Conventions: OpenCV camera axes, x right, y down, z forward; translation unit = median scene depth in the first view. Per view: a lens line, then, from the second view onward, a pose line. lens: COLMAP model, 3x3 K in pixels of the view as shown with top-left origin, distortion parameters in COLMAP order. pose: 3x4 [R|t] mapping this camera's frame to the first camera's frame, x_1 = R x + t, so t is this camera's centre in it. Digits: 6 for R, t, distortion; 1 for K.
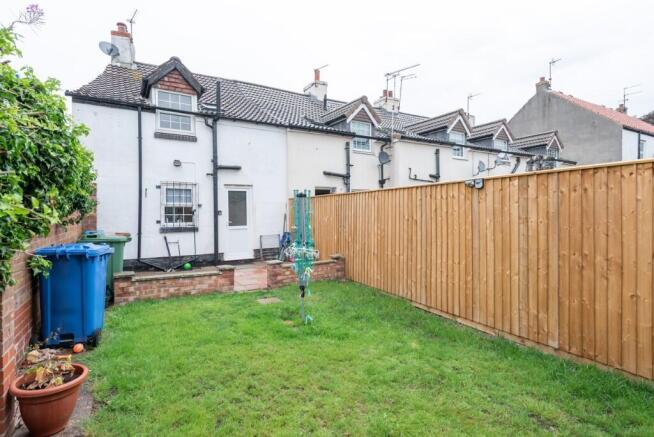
lens RADIAL K [[343.7, 0, 327.4], [0, 343.7, 217.5], [0, 0, 1]] dist [0.018561, -0.014952]
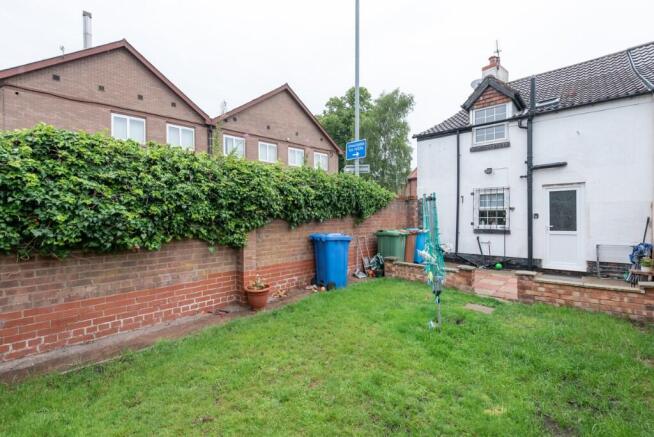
lens RADIAL K [[298.2, 0, 325.8], [0, 298.2, 215.6], [0, 0, 1]] dist [0.026348, -0.012293]
pose [[0.274663, 0.000183, -0.961540, 0.337488], [-0.012095, 0.999922, -0.003264, -0.005121], [0.961464, 0.012526, 0.274644, 0.232979]]
